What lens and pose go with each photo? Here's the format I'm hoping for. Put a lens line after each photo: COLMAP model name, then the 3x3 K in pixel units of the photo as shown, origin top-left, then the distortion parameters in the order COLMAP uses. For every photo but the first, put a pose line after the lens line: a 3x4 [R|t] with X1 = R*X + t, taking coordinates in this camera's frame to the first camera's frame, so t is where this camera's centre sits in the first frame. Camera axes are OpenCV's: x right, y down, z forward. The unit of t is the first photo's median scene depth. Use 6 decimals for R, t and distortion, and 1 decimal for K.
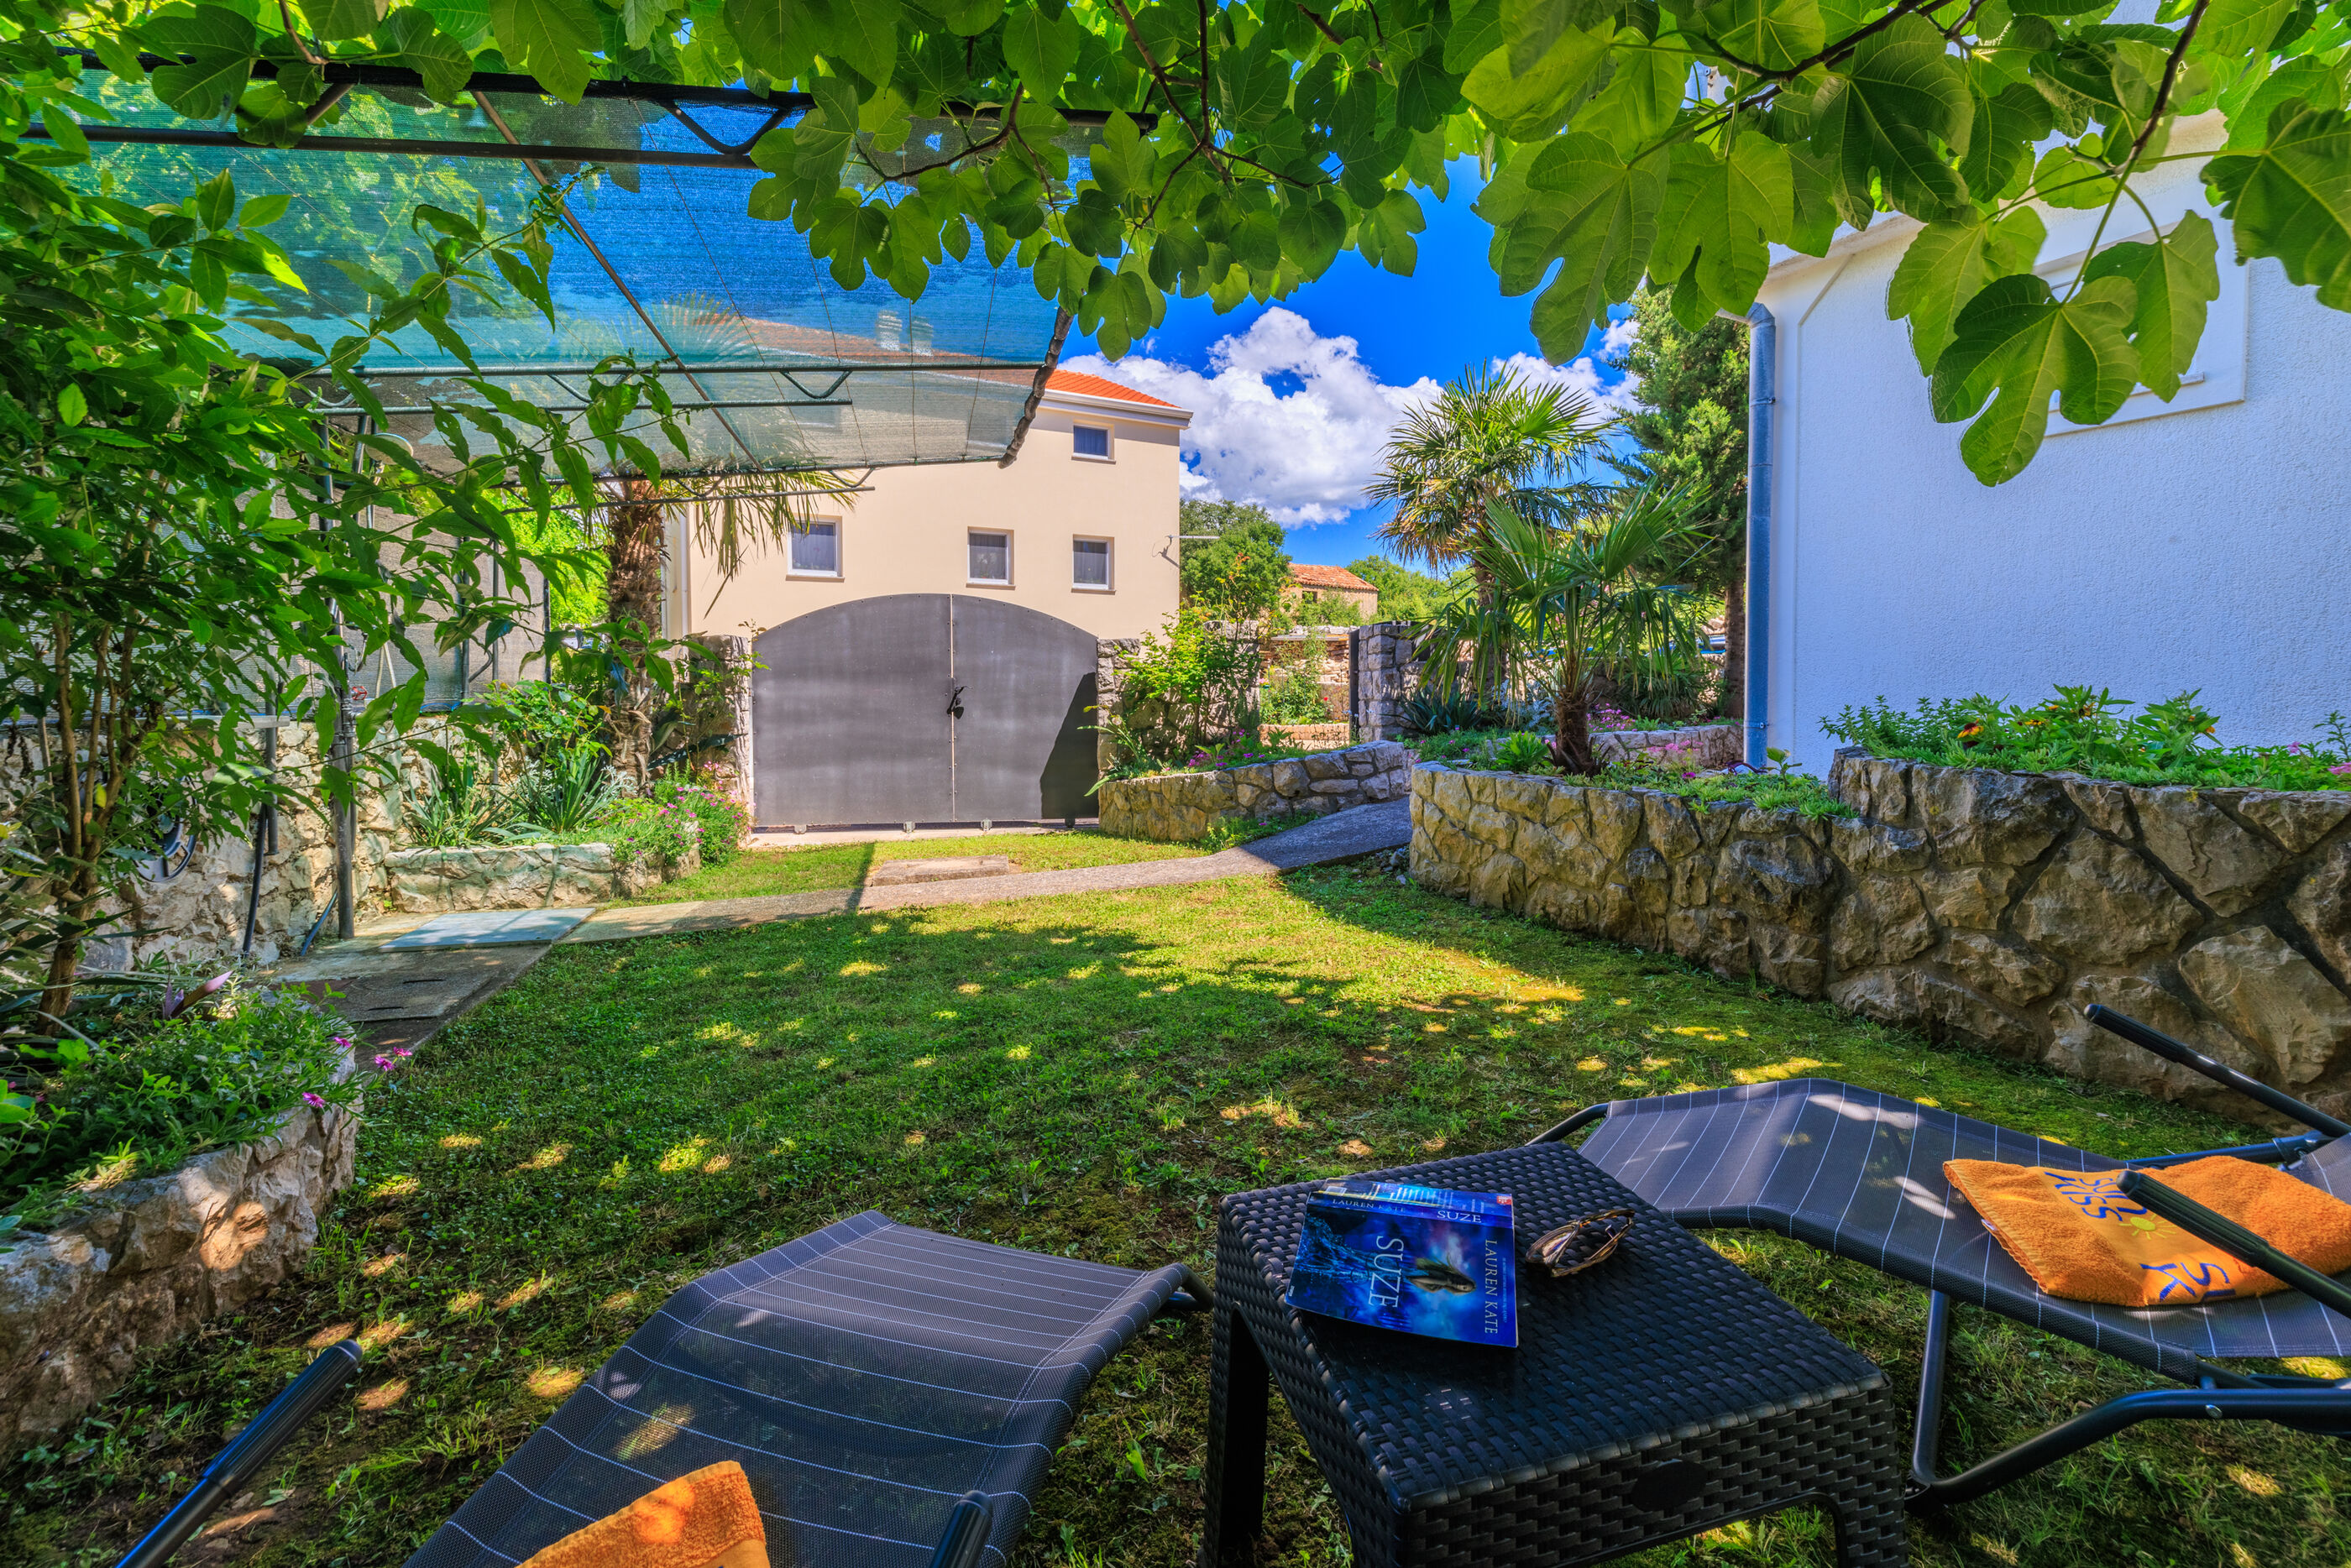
lens RADIAL K [[1008.6, 0, 1183.5], [0, 1008.6, 712.9], [0, 0, 1]] dist [0.014941, 0.000335]
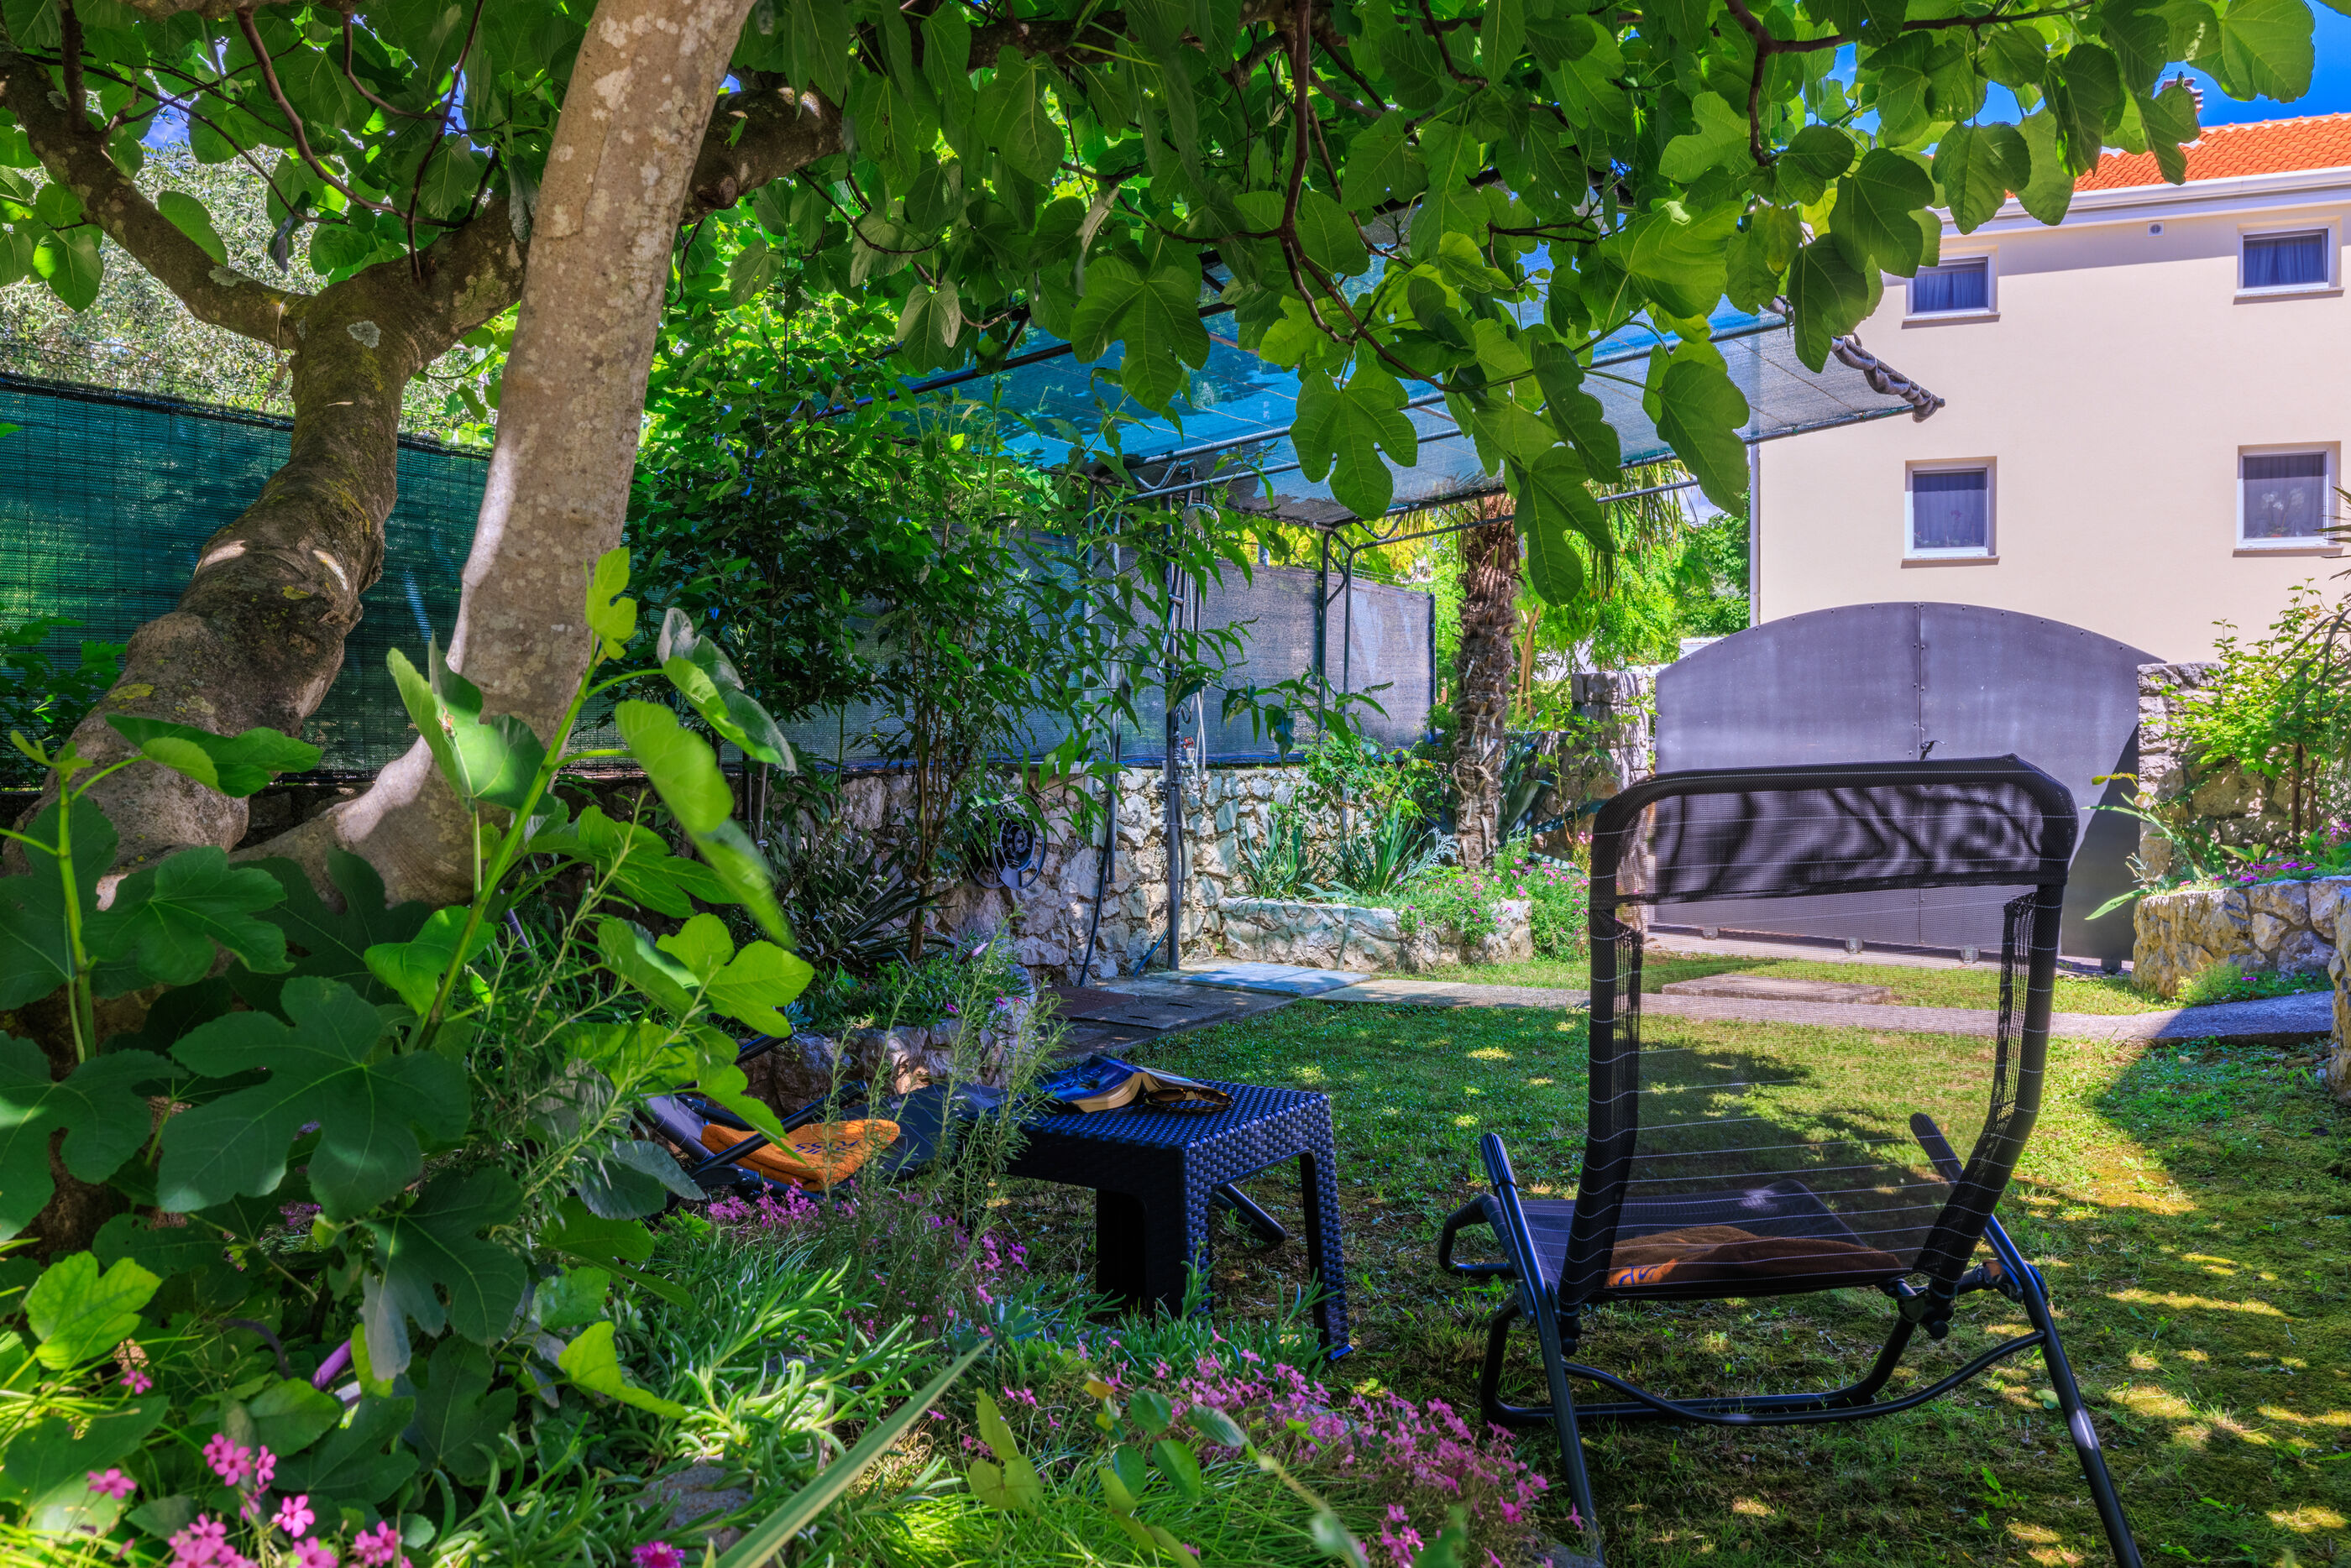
lens RADIAL K [[1697.9, 0, 1180.2], [0, 1697.9, 731.7], [0, 0, 1]] dist [-0.000826, -0.001265]
pose [[0.651629, 0.006966, -0.758506, 0.493519], [-0.026077, 0.999572, -0.013223, -0.007248], [0.758090, 0.028396, 0.651532, -0.159082]]
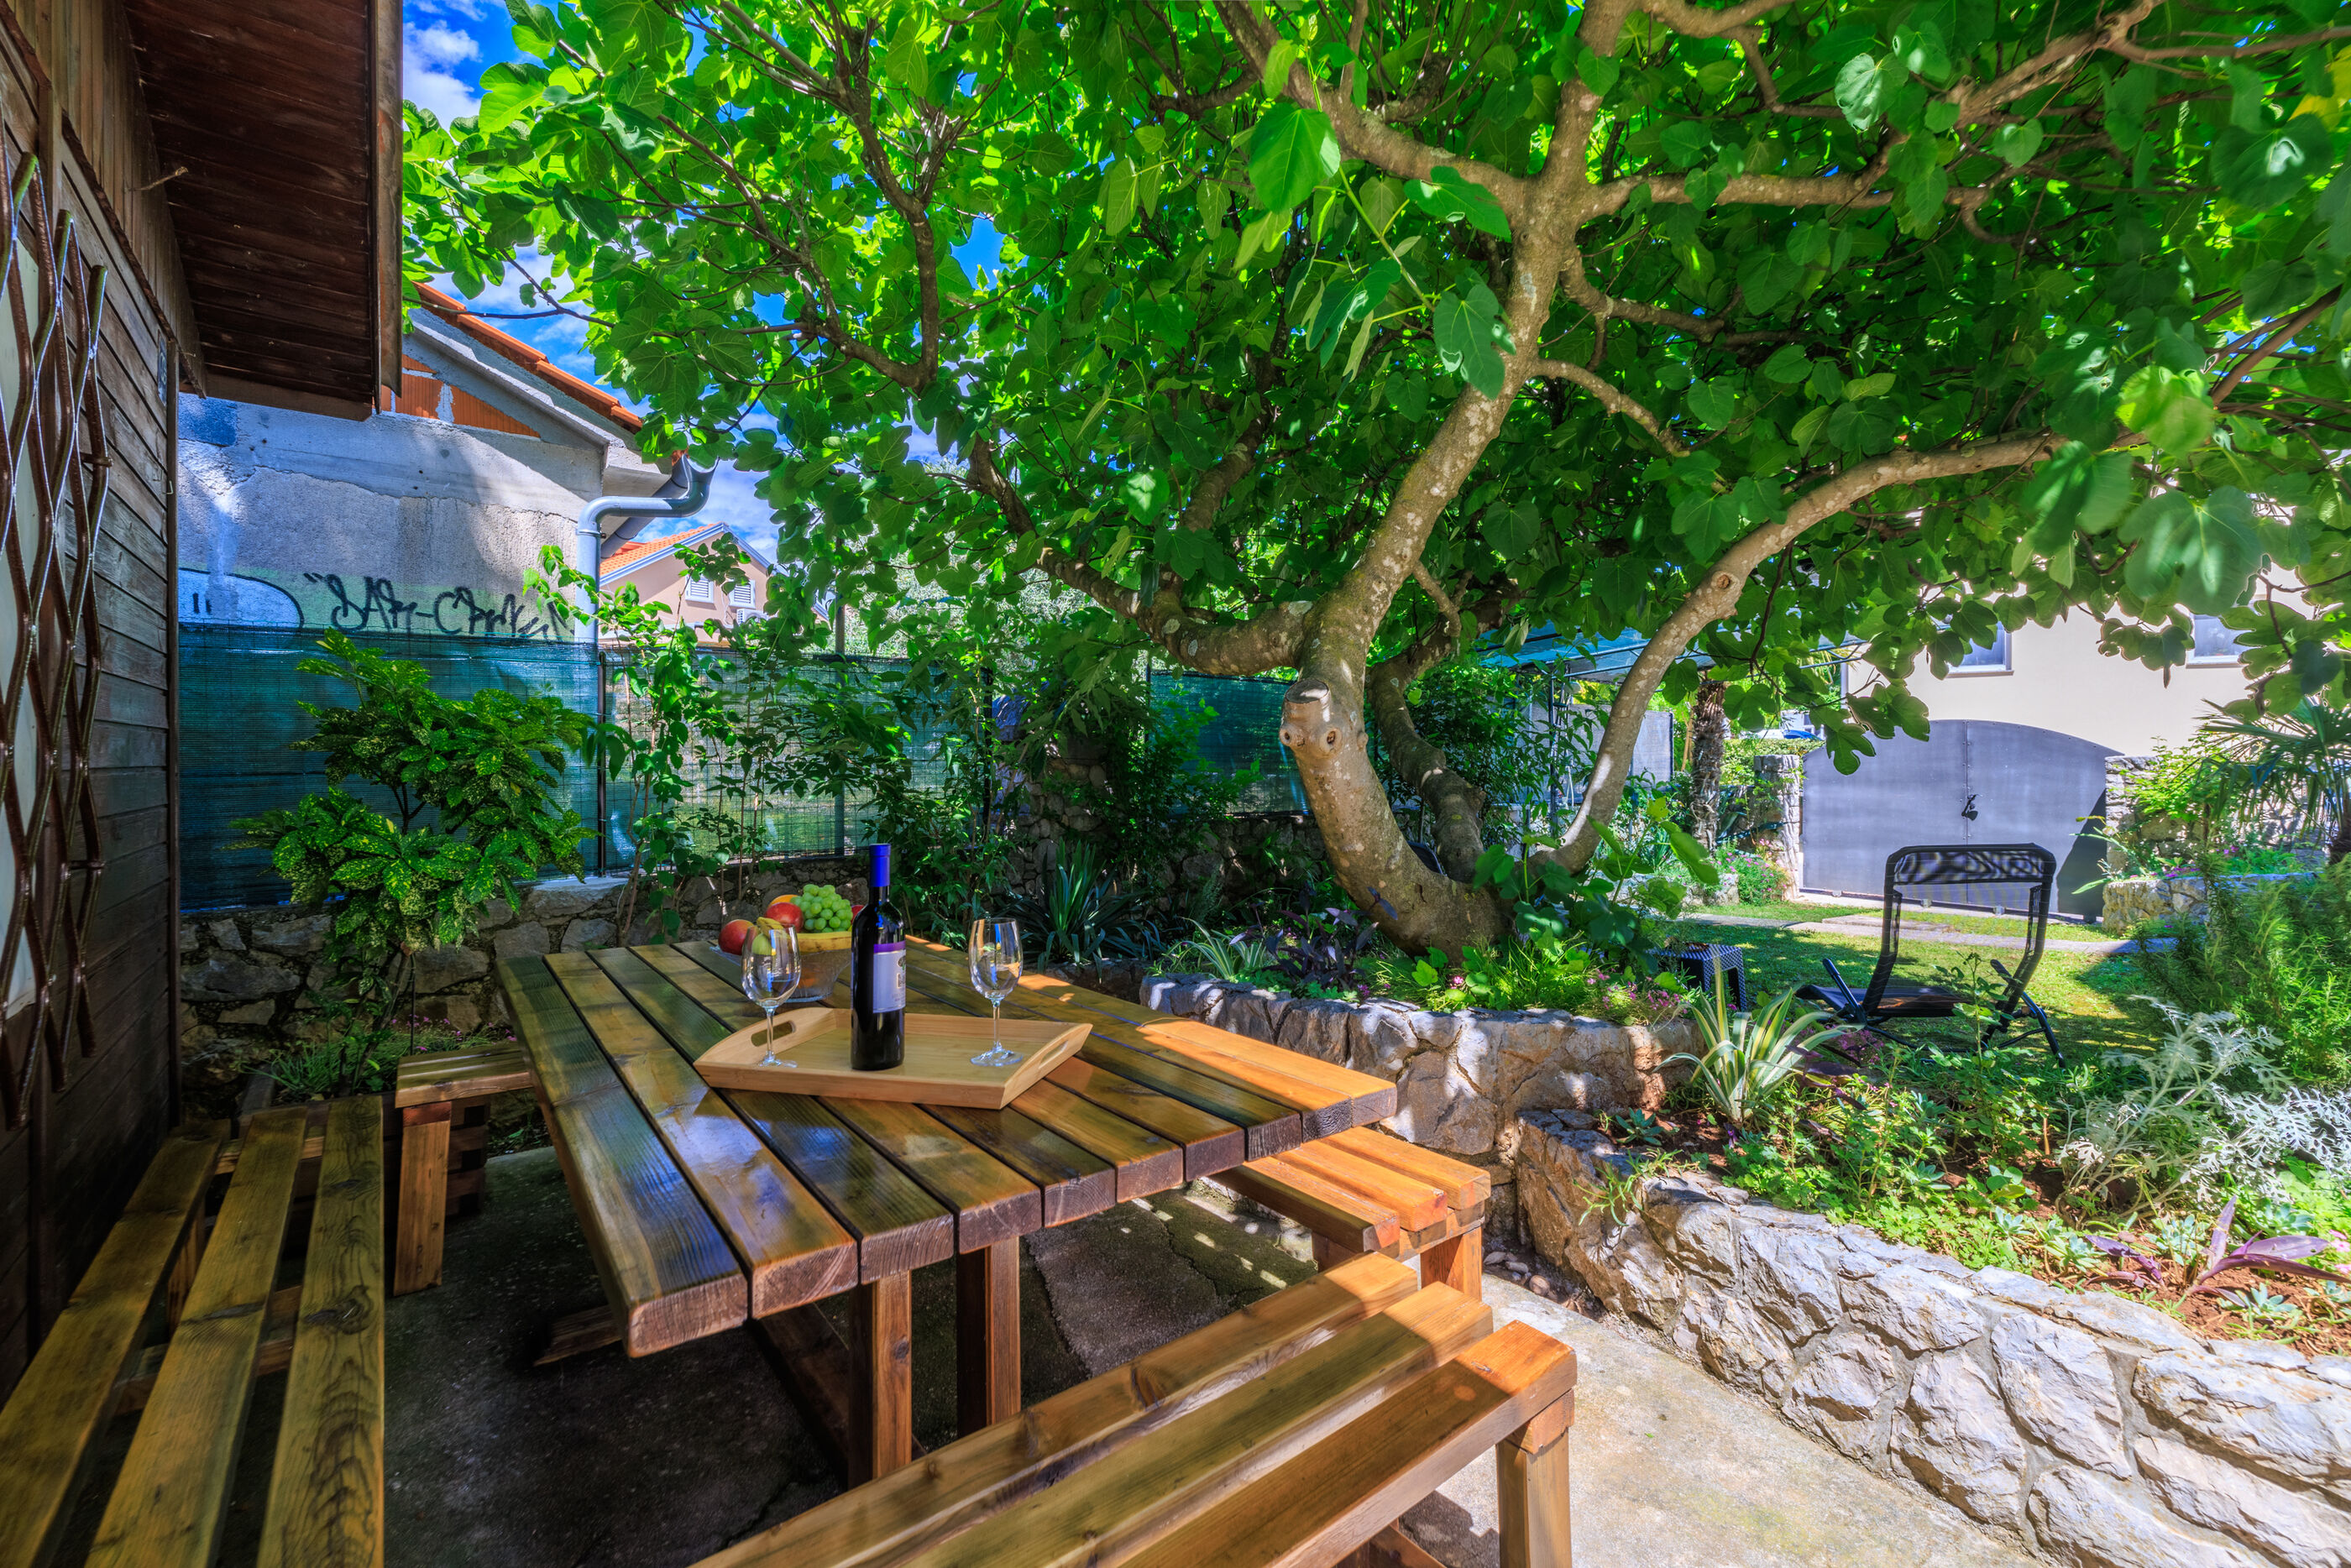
lens RADIAL K [[977.2, 0, 1200.2], [0, 977.2, 754.2], [0, 0, 1]] dist [0.000633, 0.000058]
pose [[0.450303, -0.000655, -0.892875, 0.682412], [-0.031066, 0.999383, -0.016401, -0.042904], [0.892335, 0.035123, 0.450005, -0.617212]]
